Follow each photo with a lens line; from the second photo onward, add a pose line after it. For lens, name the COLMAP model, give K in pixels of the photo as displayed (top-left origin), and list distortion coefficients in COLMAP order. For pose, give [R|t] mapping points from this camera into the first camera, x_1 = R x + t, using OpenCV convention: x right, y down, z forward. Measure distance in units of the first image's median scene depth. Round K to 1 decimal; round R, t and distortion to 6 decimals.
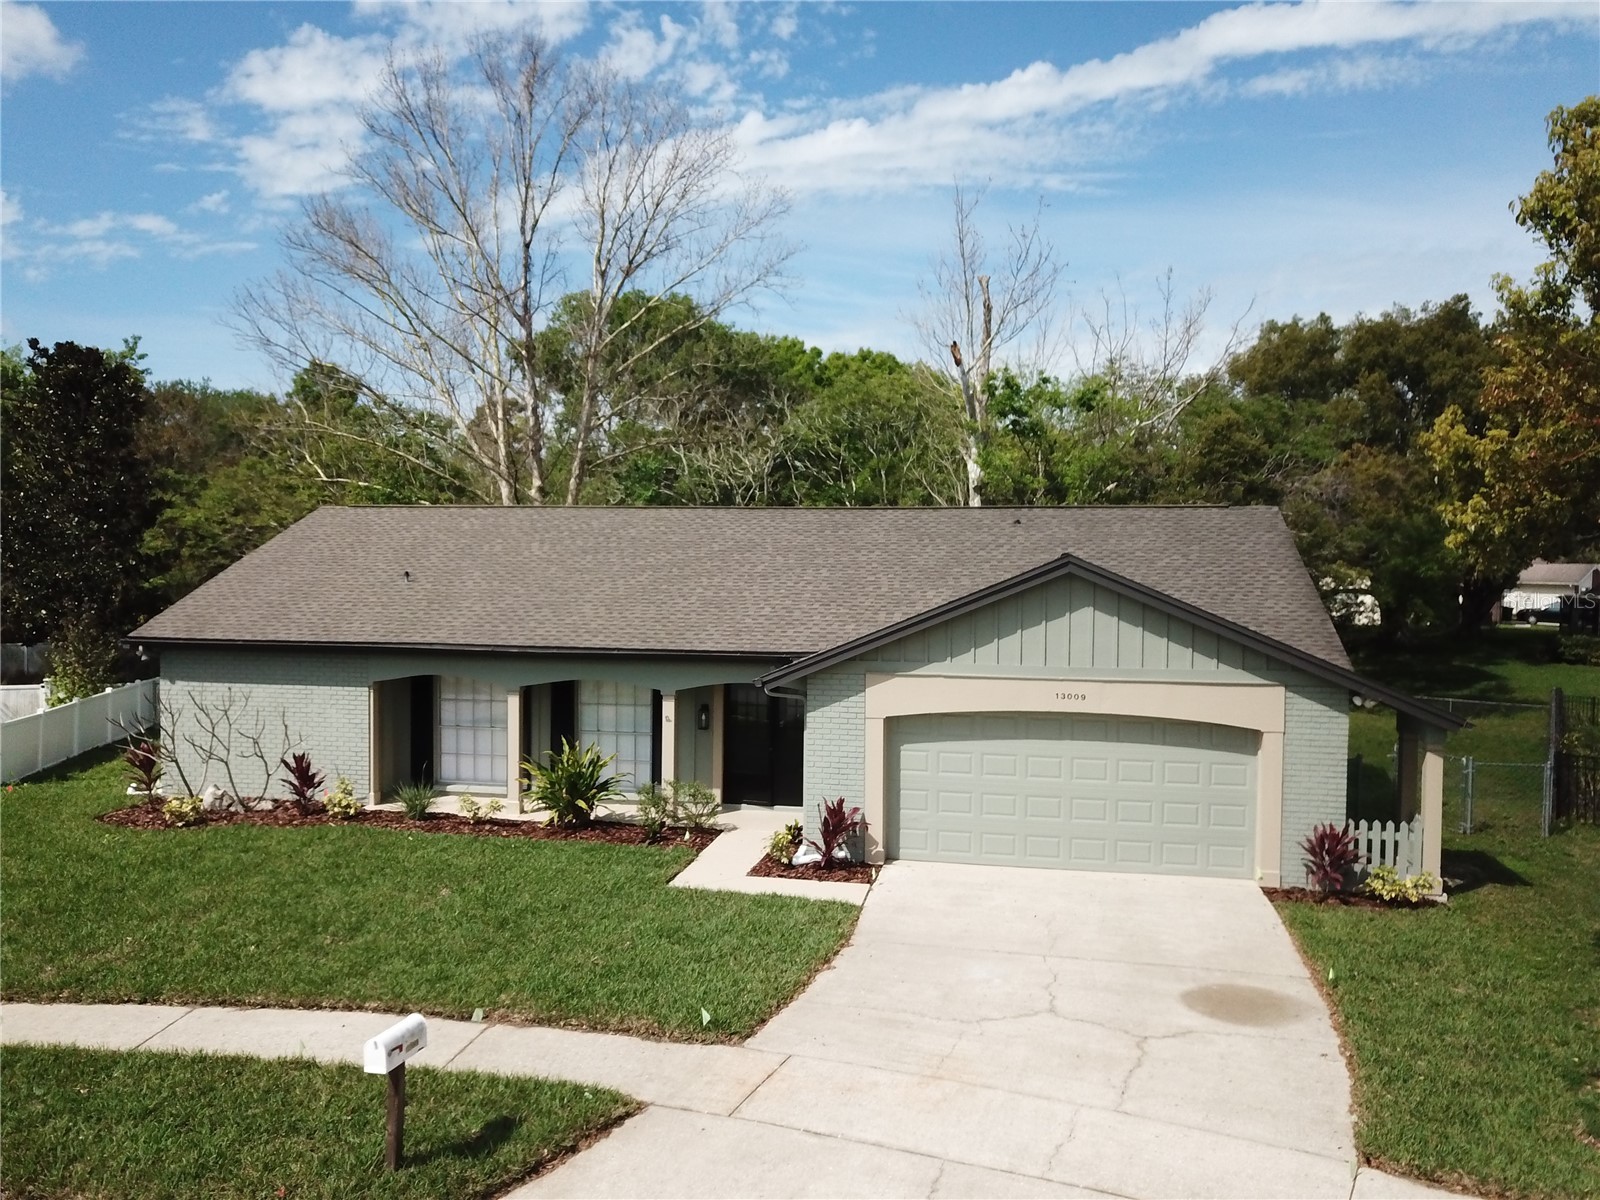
lens RADIAL K [[1219.8, 0, 781.5], [0, 1219.8, 601.1], [0, 0, 1]] dist [-0.004341, 0.007472]
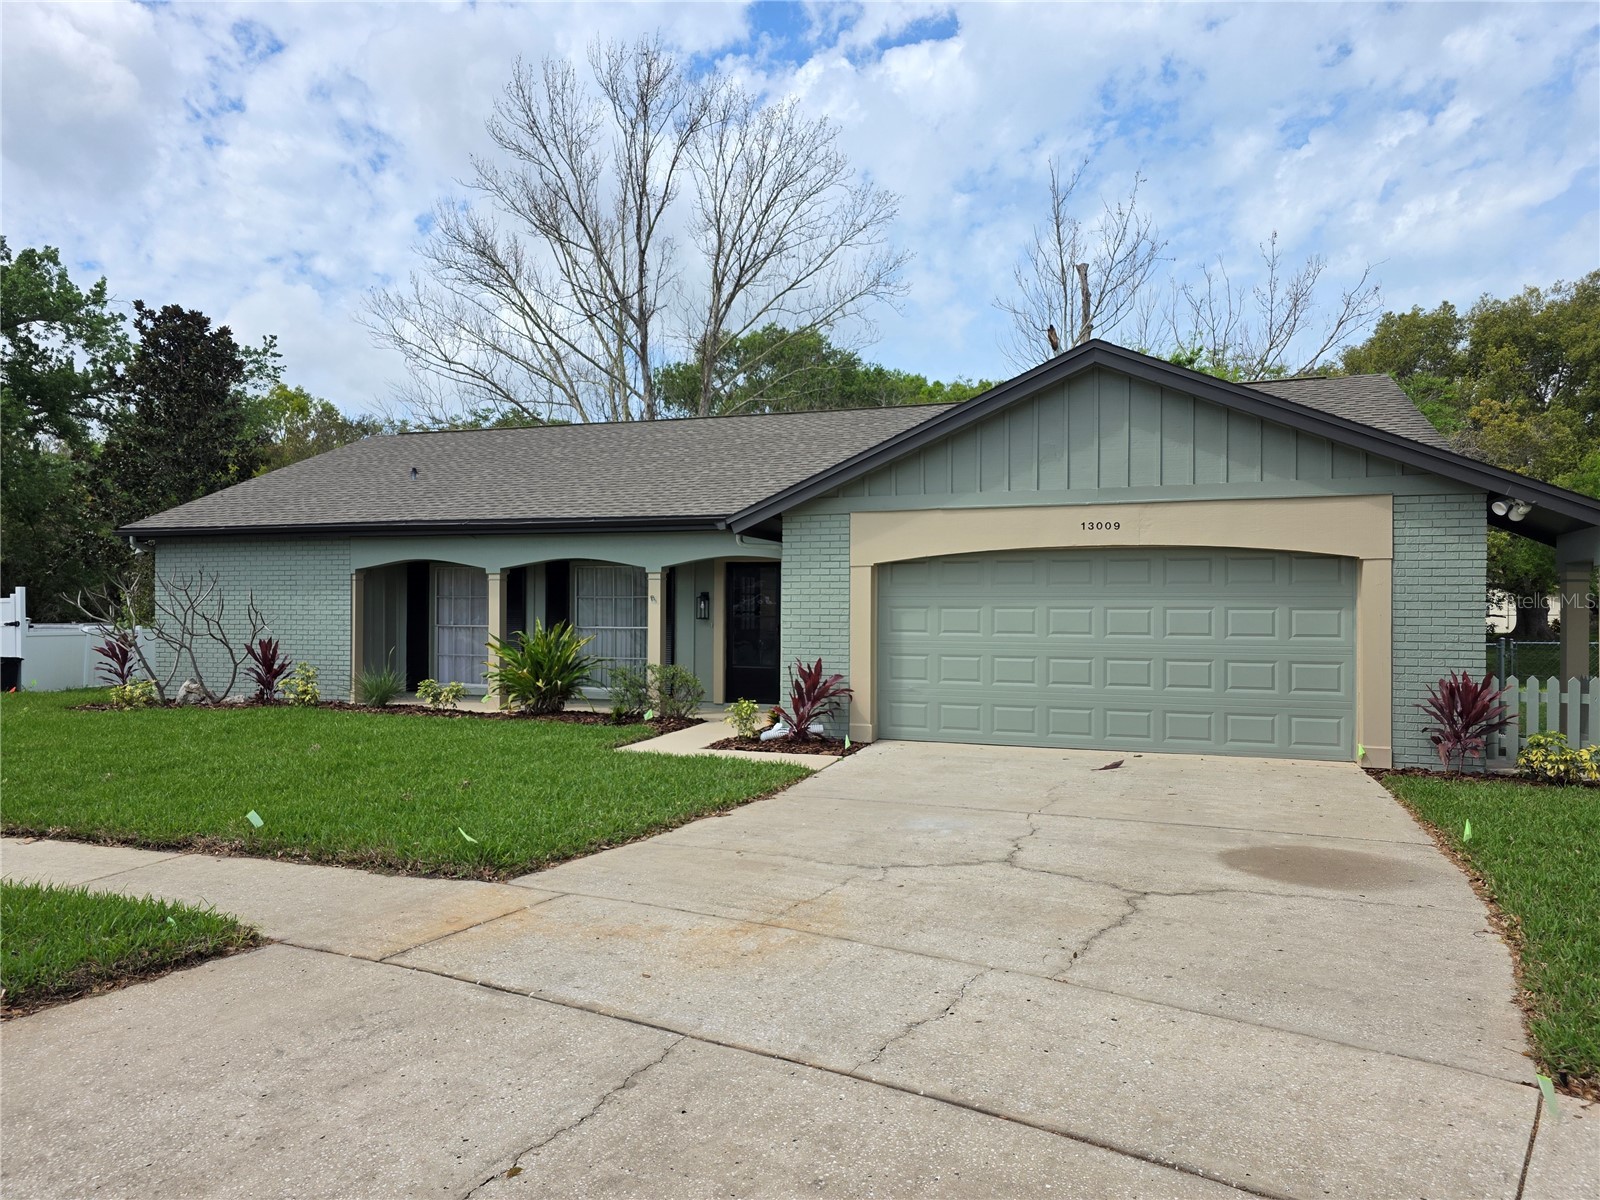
lens RADIAL K [[1072.4, 0, 800.0], [0, 1072.4, 600.0], [0, 0, 1]] dist [0.025210, -0.003209]
pose [[0.992185, -0.003525, -0.124727, 0.125259], [-0.001958, 0.999038, -0.043812, 0.151073], [0.124761, 0.043714, 0.991223, 0.279278]]
